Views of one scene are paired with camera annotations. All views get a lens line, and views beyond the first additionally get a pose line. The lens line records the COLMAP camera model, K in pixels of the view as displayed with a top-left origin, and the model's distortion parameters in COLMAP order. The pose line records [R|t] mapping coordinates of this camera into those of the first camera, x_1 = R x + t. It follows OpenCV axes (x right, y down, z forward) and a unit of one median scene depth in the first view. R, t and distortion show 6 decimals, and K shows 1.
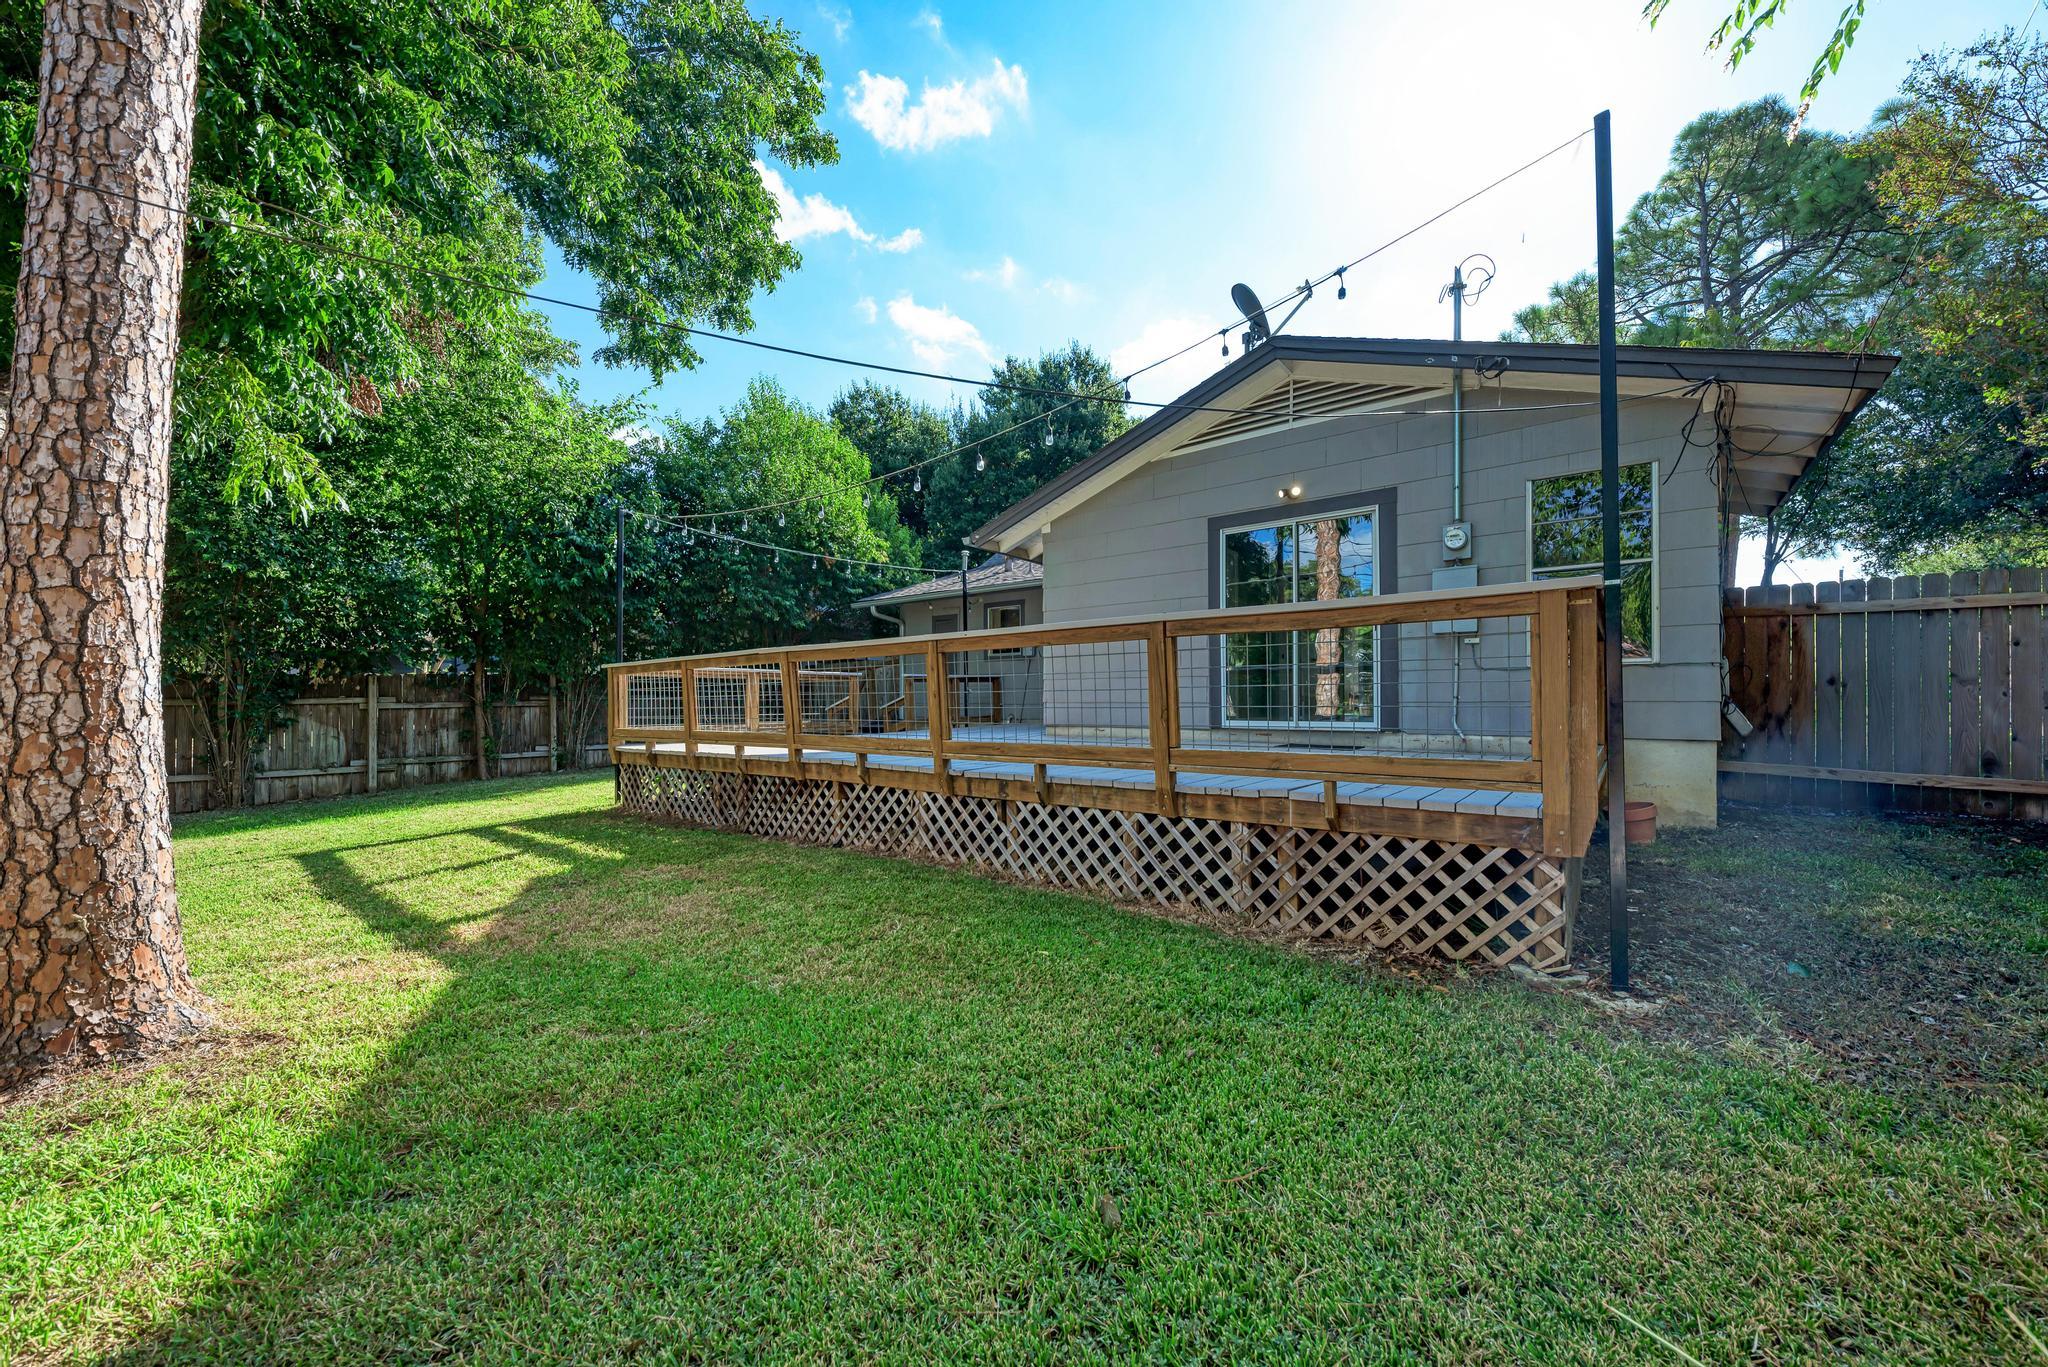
lens RADIAL K [[742.7, 0, 1019.8], [0, 742.7, 694.1], [0, 0, 1]] dist [-0.000528, -0.000037]
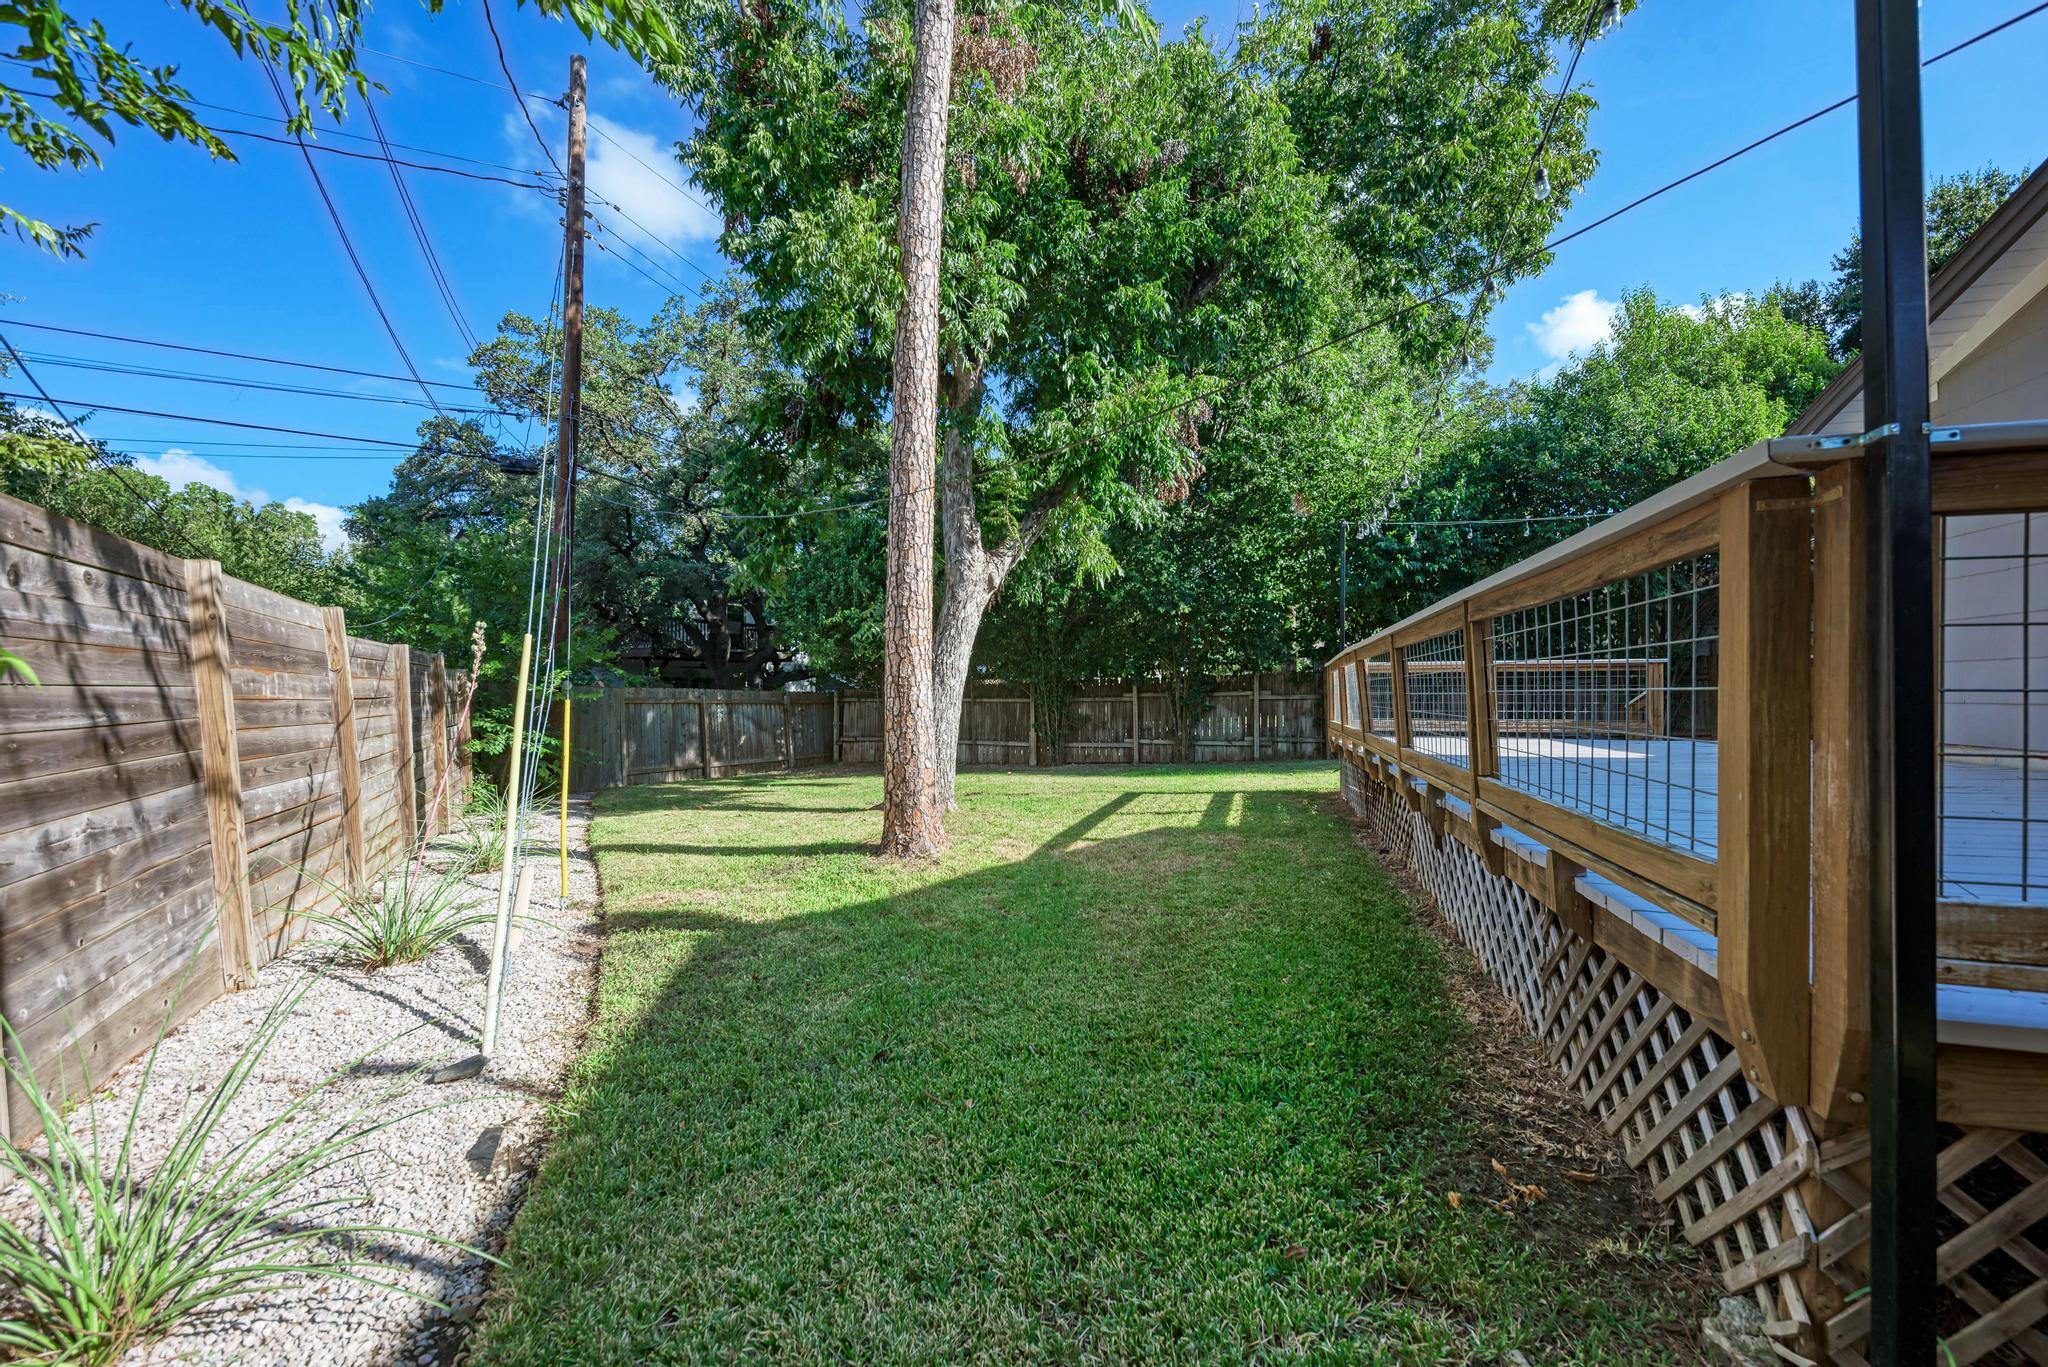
lens RADIAL K [[742.7, 0, 1019.8], [0, 742.7, 694.1], [0, 0, 1]] dist [-0.000528, -0.000037]
pose [[0.365276, 0.002620, -0.930896, 0.755725], [0.012008, 0.999900, 0.007526, -0.017606], [0.930822, -0.013927, 0.365208, 0.349882]]
